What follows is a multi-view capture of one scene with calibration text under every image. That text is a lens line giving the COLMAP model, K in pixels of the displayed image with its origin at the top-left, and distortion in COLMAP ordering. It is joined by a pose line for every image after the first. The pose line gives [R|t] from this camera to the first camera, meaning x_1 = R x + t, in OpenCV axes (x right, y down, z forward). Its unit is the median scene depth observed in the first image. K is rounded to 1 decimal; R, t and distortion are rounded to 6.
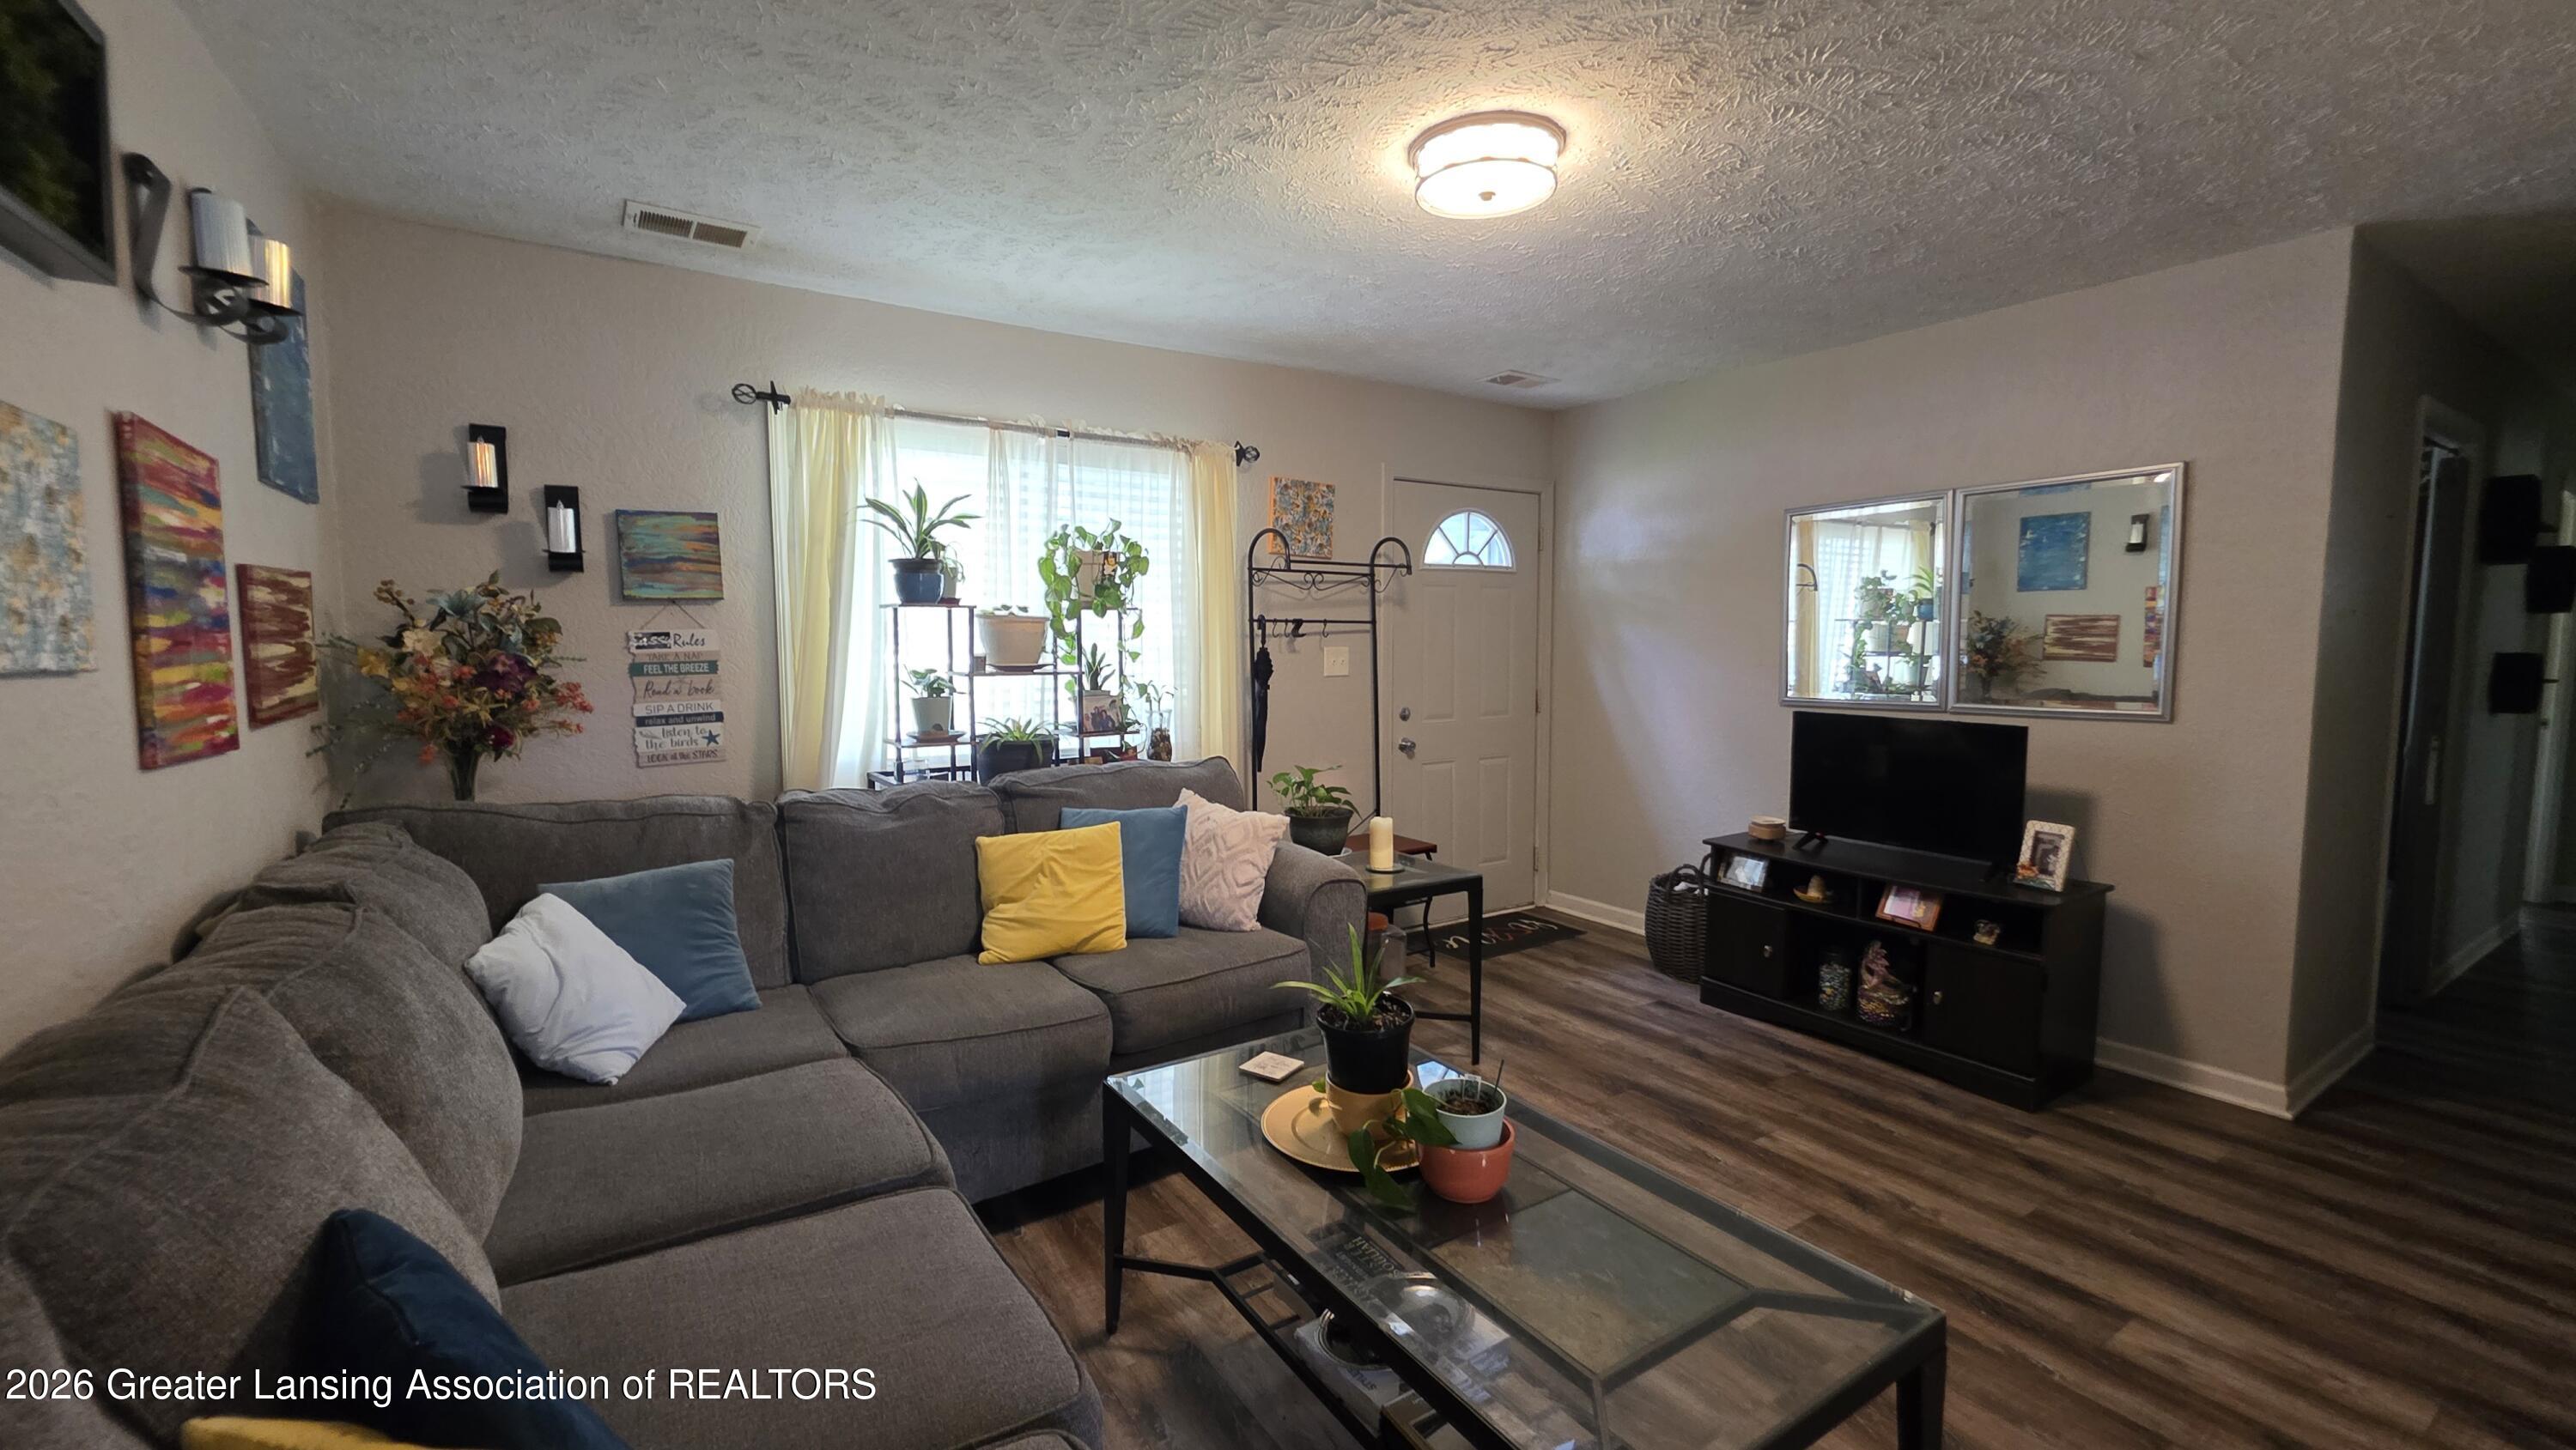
lens RADIAL K [[1030.7, 0, 1284.6], [0, 1030.7, 721.4], [0, 0, 1]] dist [0.001491, 0.000235]
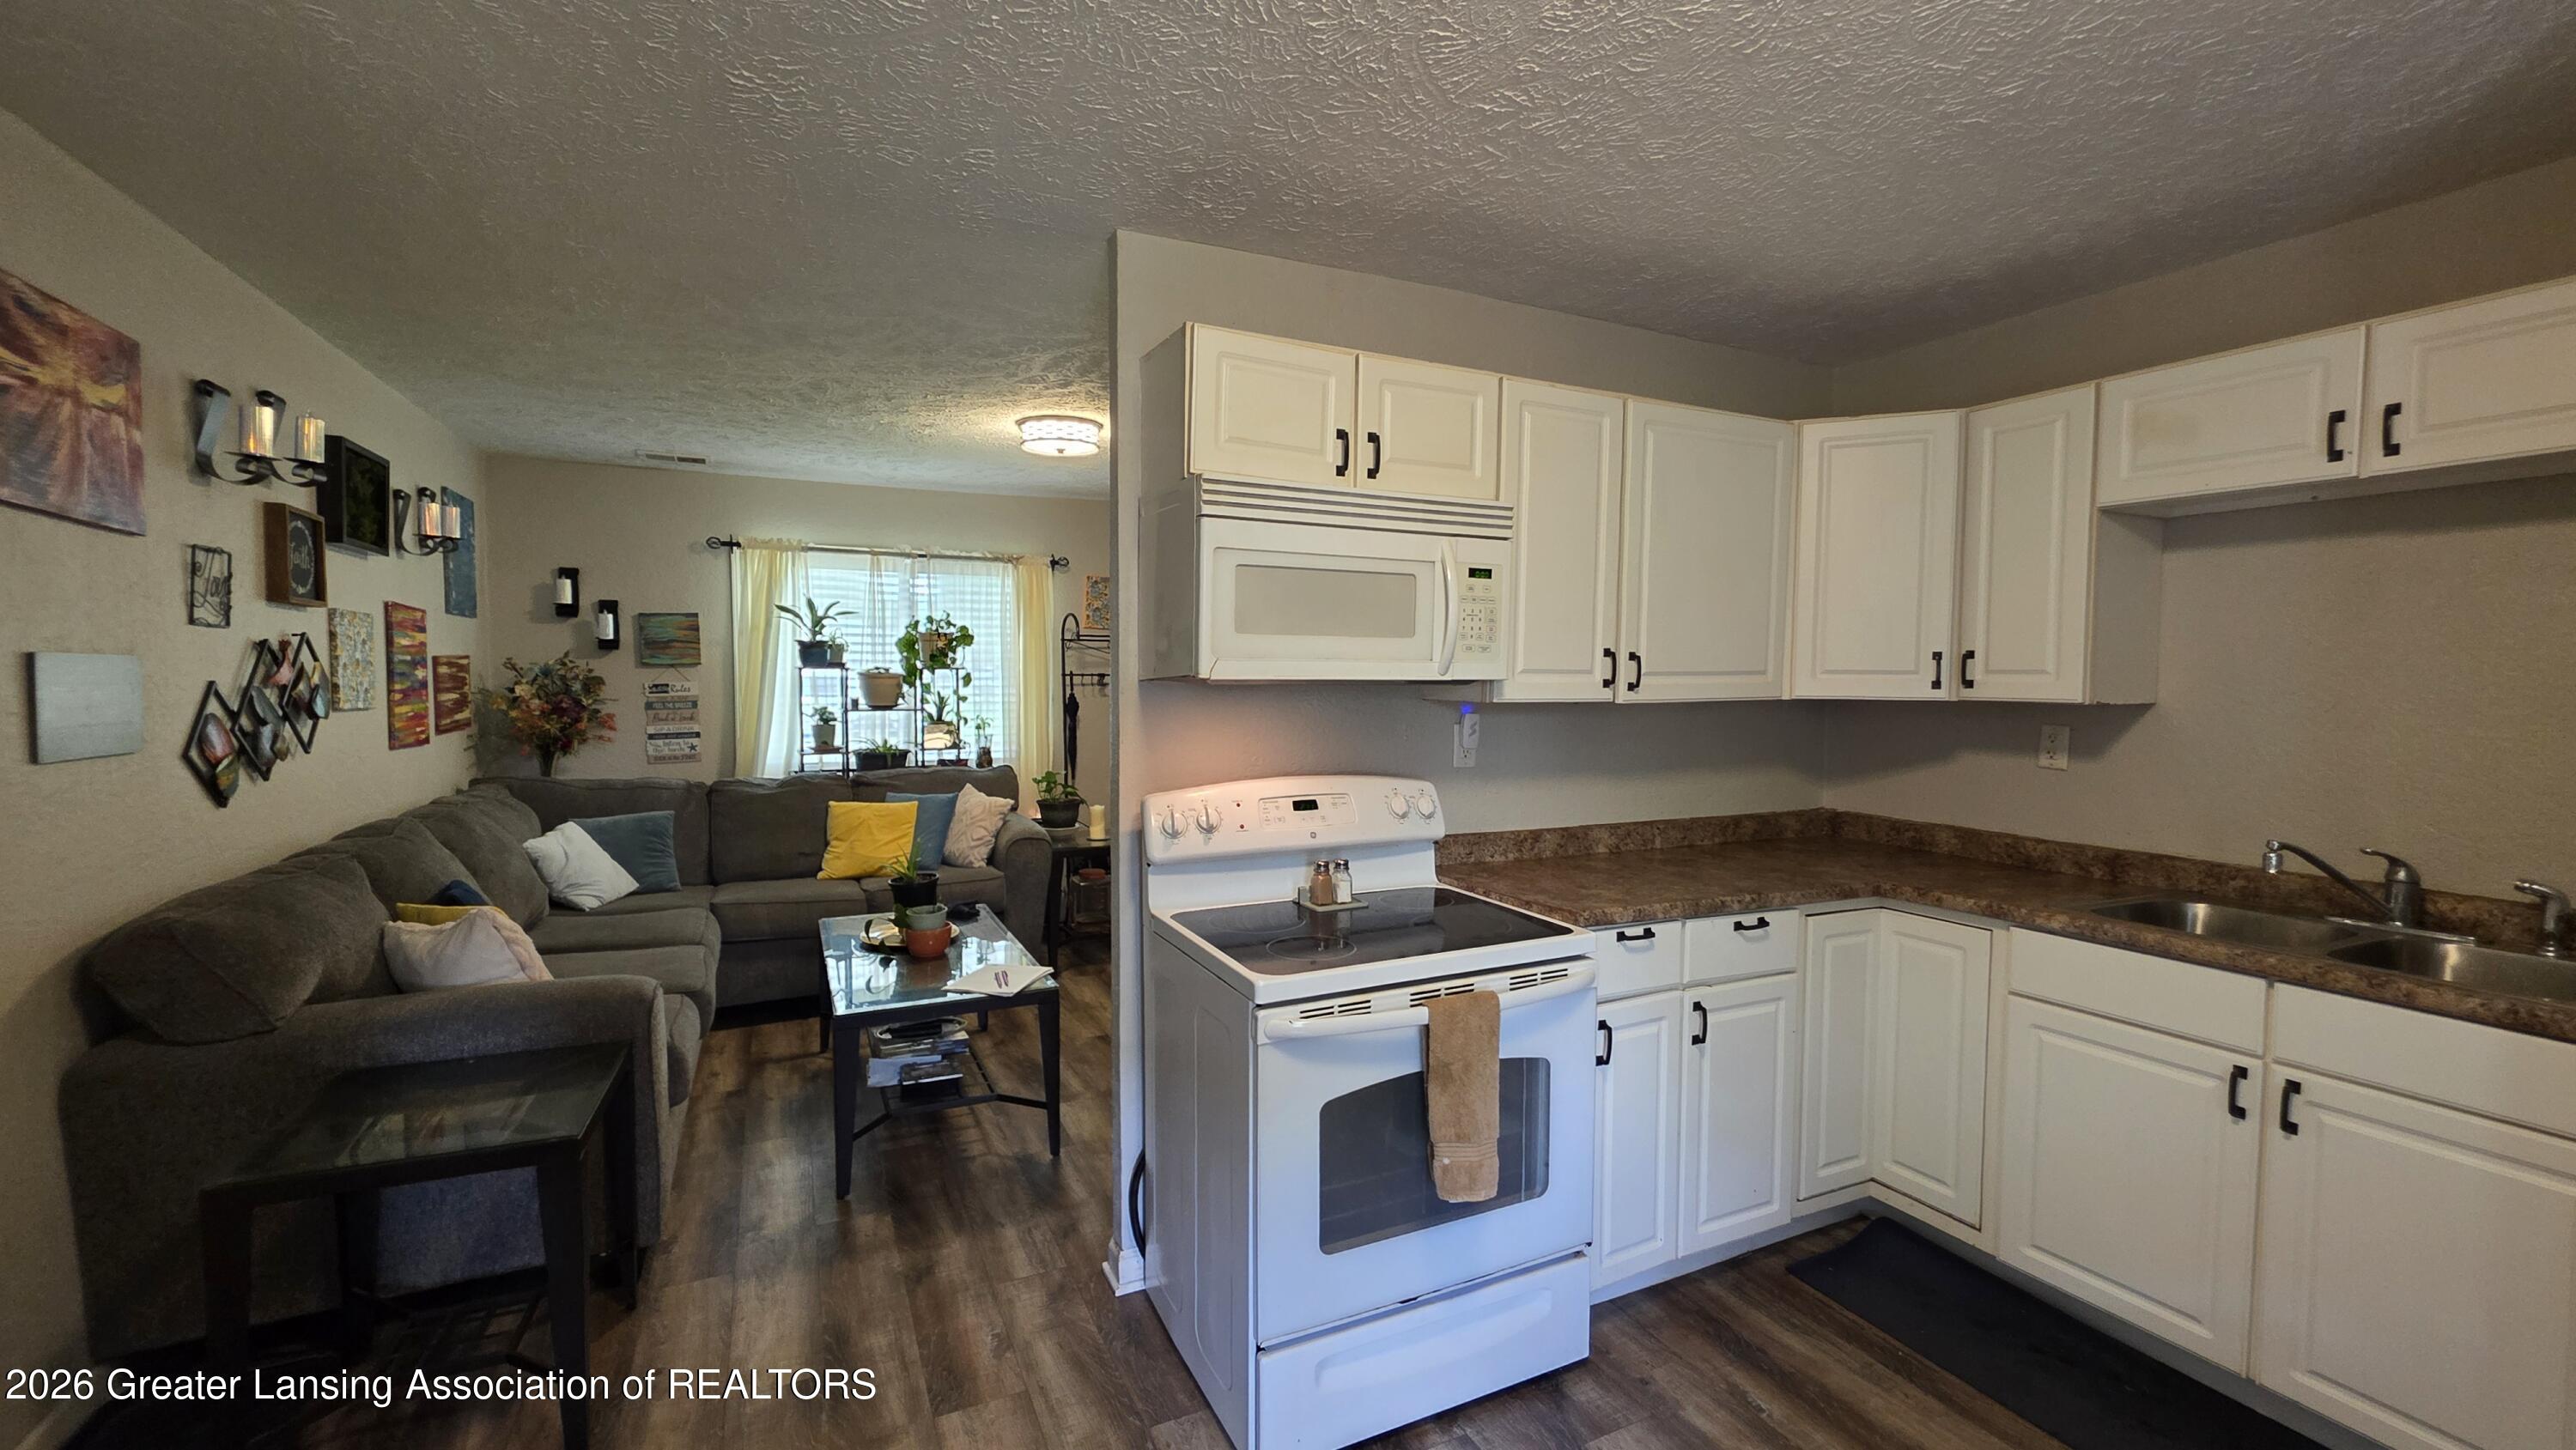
lens RADIAL K [[1034.8, 0, 1282.2], [0, 1034.8, 723.7], [0, 0, 1]] dist [0.001498, 0.000128]
pose [[0.992347, 0.010951, -0.122993, 0.587098], [-0.014801, 0.999427, -0.030434, 0.014510], [0.122589, 0.032022, 0.991941, -0.534592]]
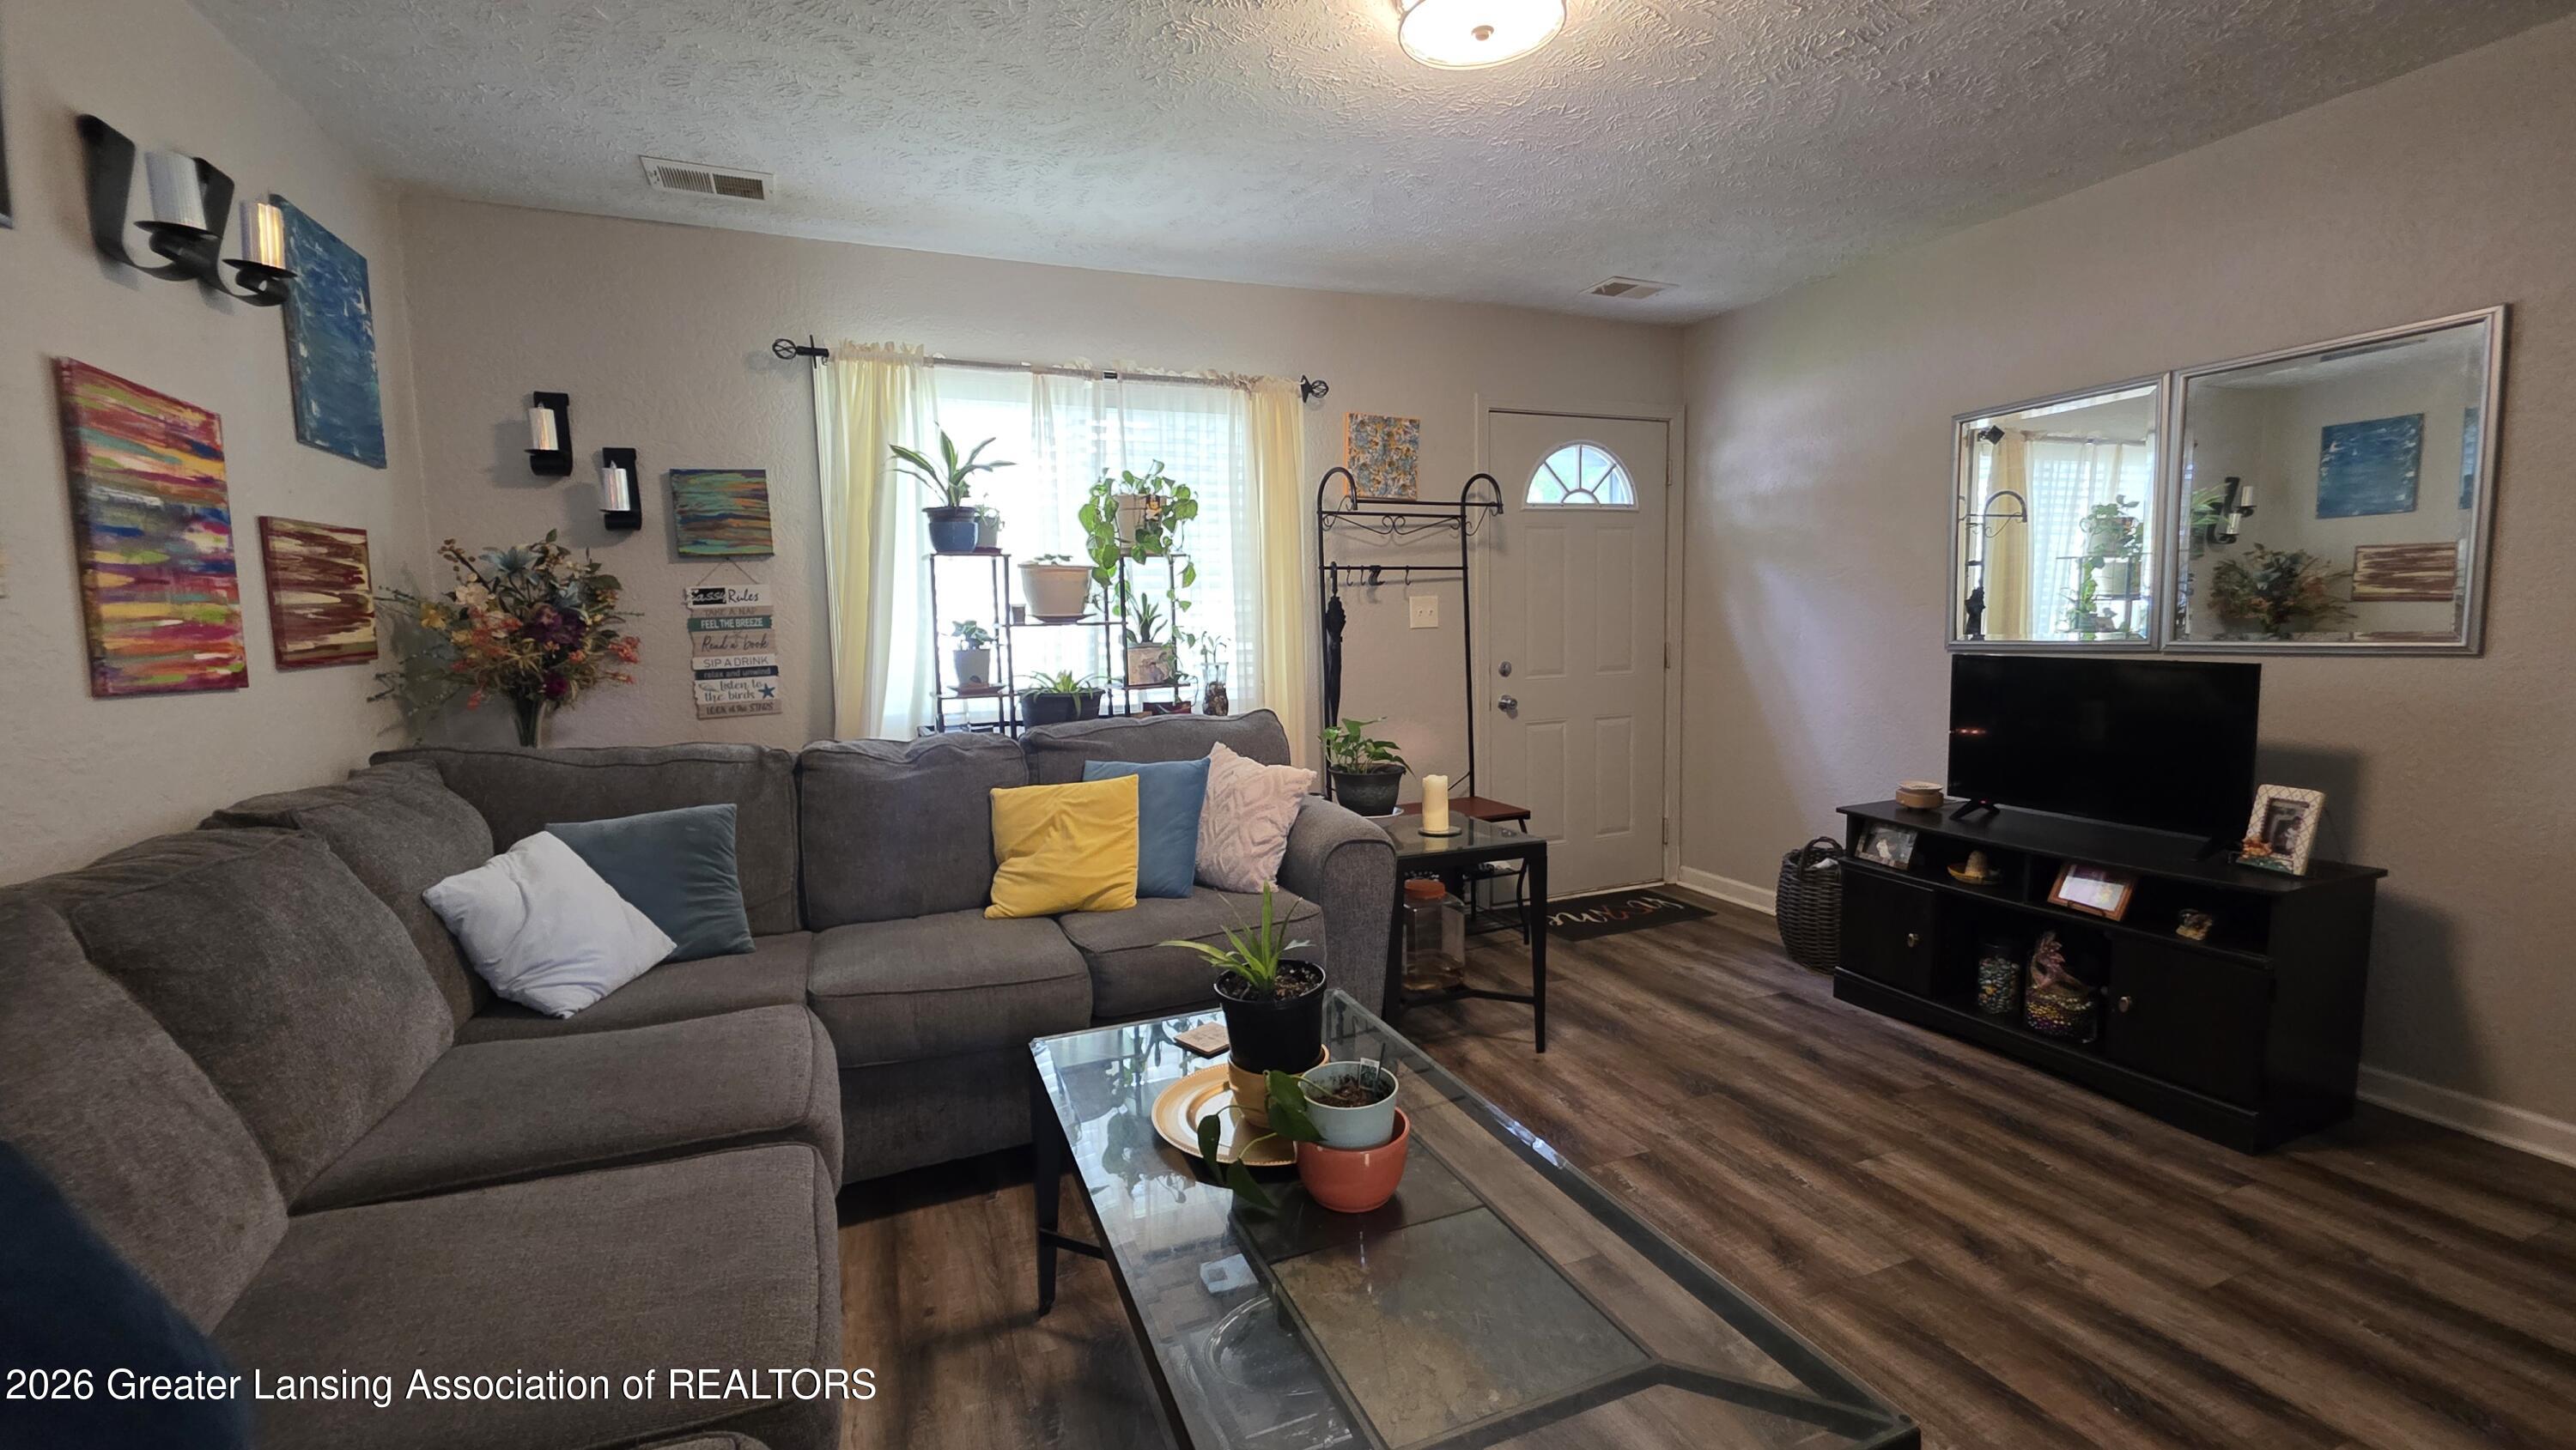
lens RADIAL K [[1031.2, 0, 1278.6], [0, 1031.2, 719.7], [0, 0, 1]] dist [0.000298, 0.000286]
pose [[0.981502, -0.001726, -0.191442, 0.139333], [0.005773, 0.999771, 0.020586, 0.026179], [0.191362, -0.021310, 0.981288, 0.089980]]
